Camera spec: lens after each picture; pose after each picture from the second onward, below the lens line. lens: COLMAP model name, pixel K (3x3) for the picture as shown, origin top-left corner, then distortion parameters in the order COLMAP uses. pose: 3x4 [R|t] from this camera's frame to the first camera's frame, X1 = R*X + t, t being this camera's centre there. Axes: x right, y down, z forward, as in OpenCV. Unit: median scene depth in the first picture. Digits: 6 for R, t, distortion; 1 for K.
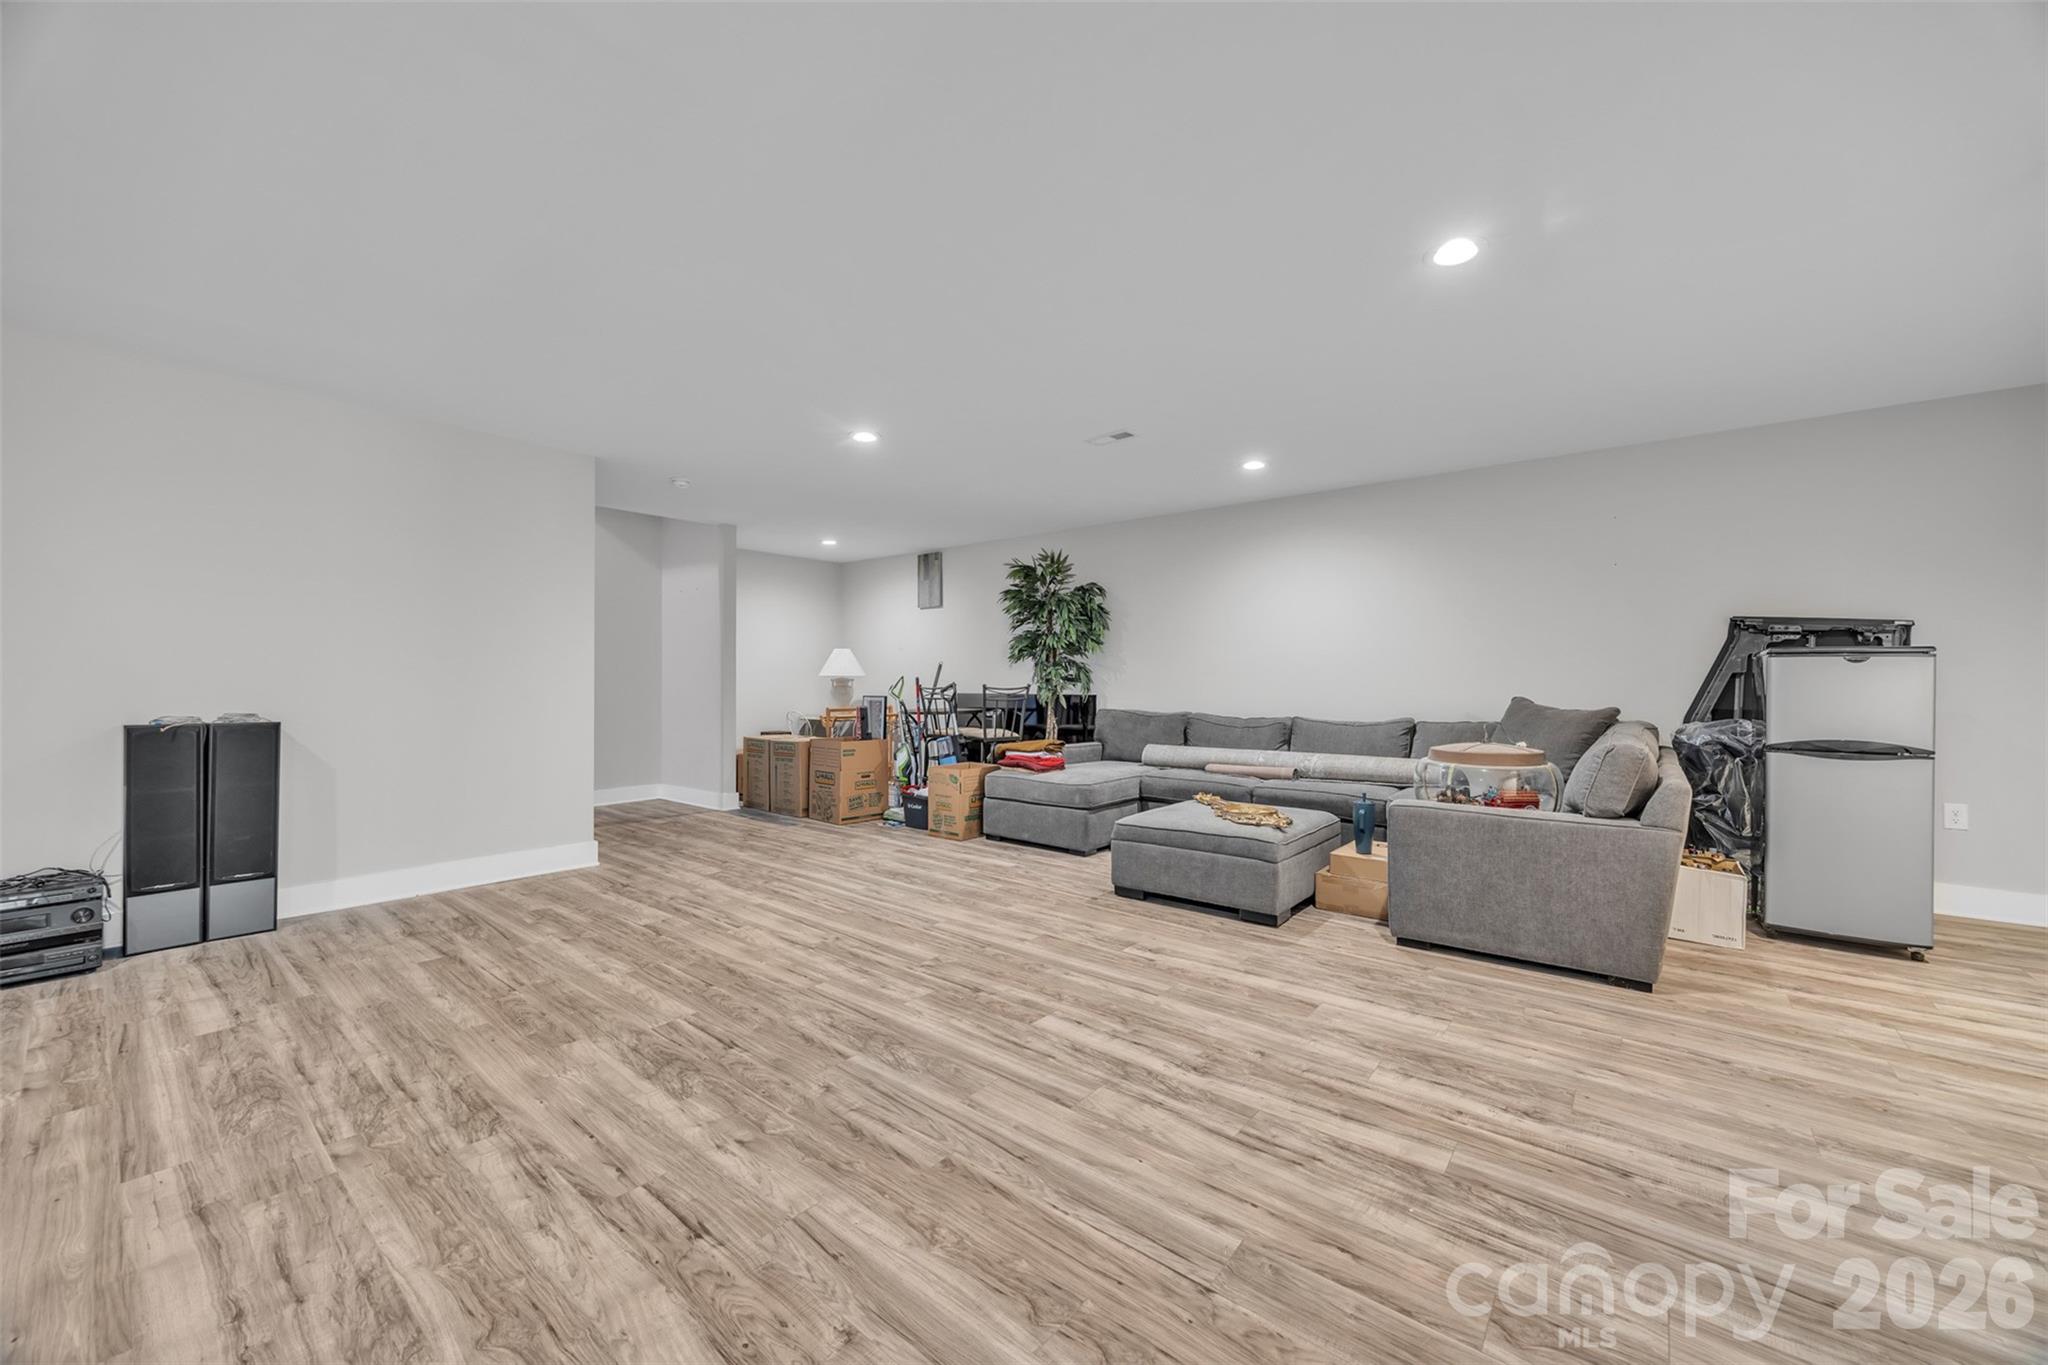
lens RADIAL K [[772.2, 0, 1029.3], [0, 772.2, 682.5], [0, 0, 1]] dist [-0.002999, -0.000291]
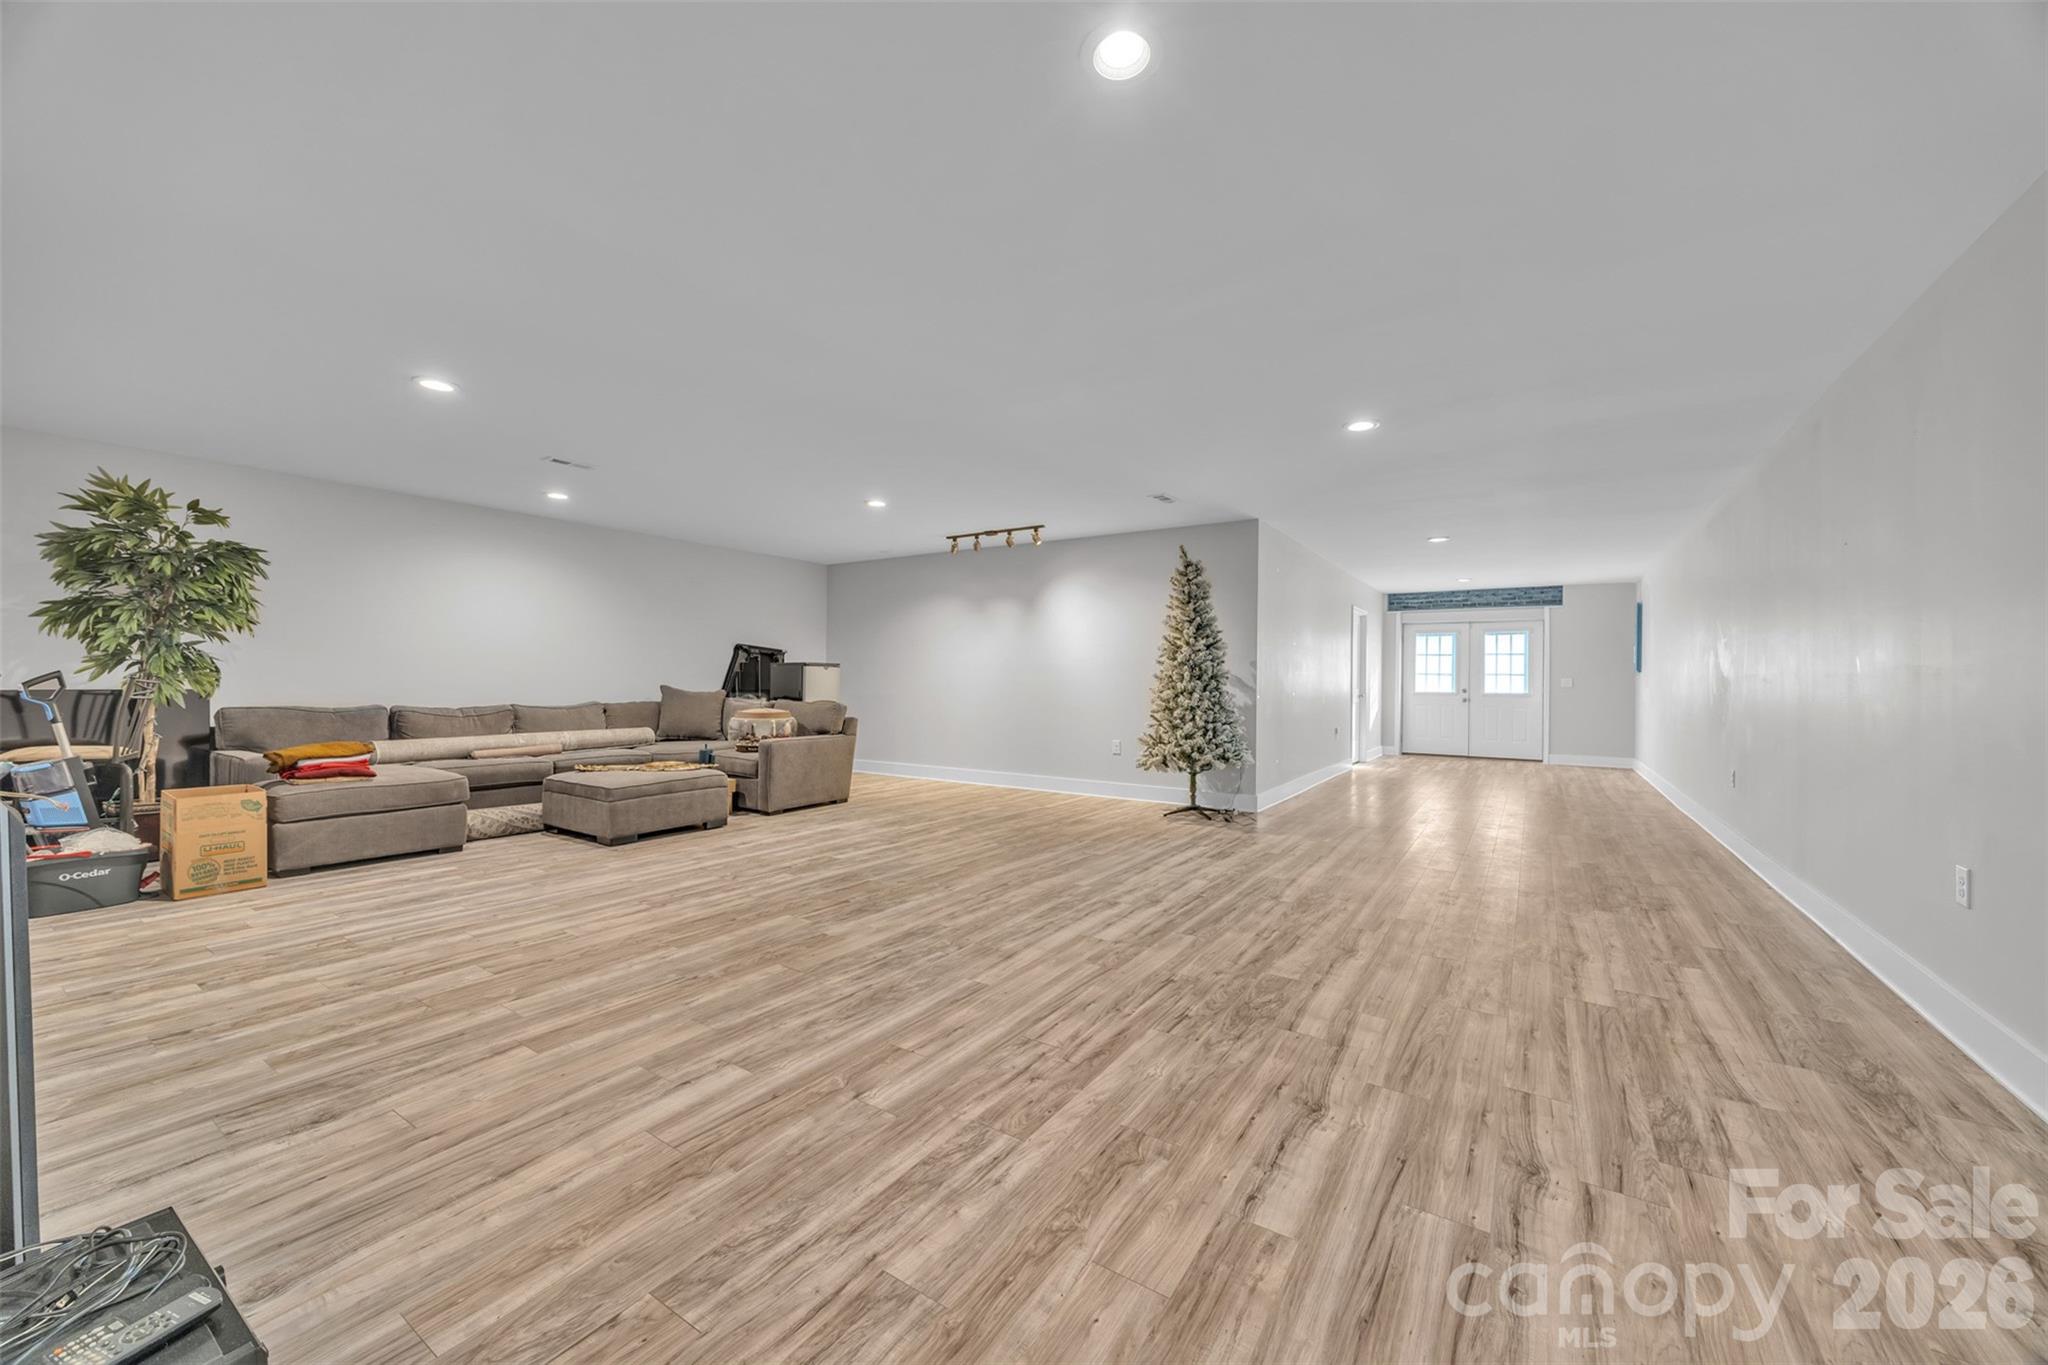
lens RADIAL K [[772.2, 0, 1030.3], [0, 772.2, 685.3], [0, 0, 1]] dist [-0.002999, -0.000291]
pose [[-0.102325, -0.009347, 0.994707, -1.804445], [-0.007659, 0.999934, 0.008609, -0.000480], [-0.994722, -0.006738, -0.102389, 0.693627]]
